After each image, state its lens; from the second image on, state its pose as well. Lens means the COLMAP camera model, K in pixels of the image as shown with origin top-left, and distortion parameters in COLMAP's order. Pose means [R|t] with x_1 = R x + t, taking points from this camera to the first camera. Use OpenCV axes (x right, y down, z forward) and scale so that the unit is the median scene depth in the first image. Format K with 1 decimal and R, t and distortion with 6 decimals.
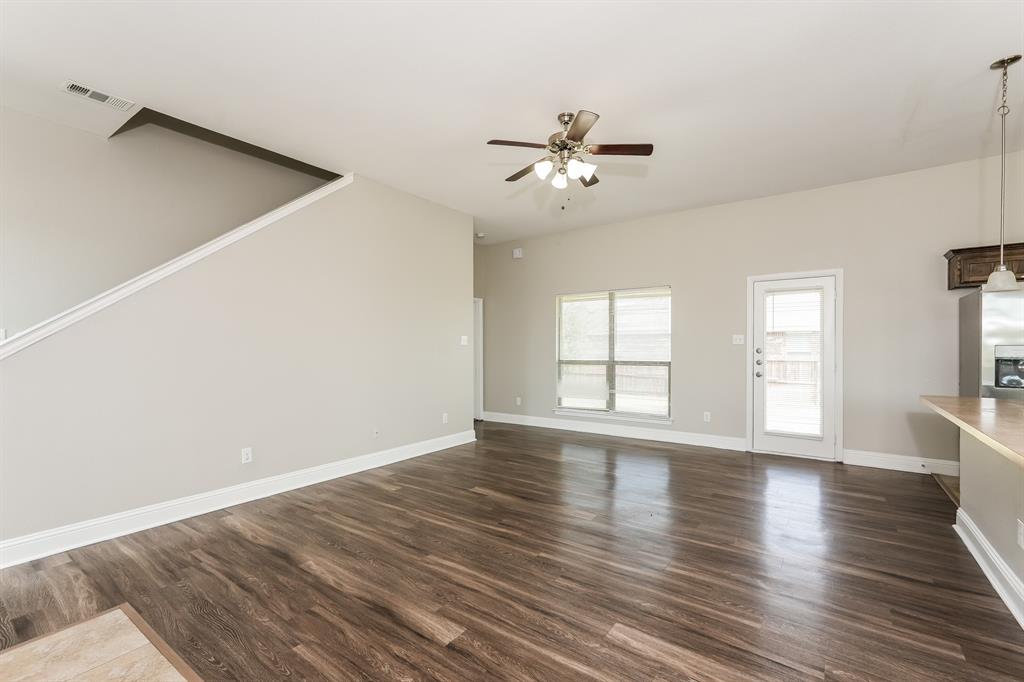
lens RADIAL K [[449.6, 0, 509.7], [0, 449.6, 354.5], [0, 0, 1]] dist [-0.001803, -0.000822]
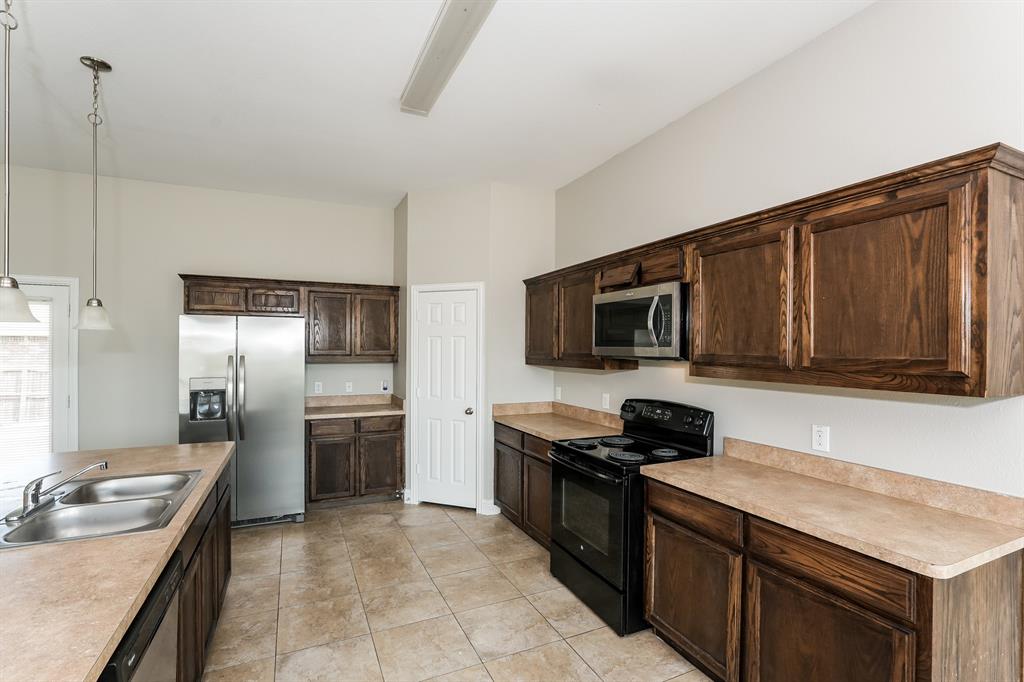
lens RADIAL K [[449.6, 0, 509.2], [0, 449.6, 346.3], [0, 0, 1]] dist [-0.001803, -0.000822]
pose [[0.486628, 0.005269, 0.873593, 0.566823], [0.014934, 0.999786, -0.014349, -0.062709], [-0.873482, 0.020029, 0.486445, -0.085311]]
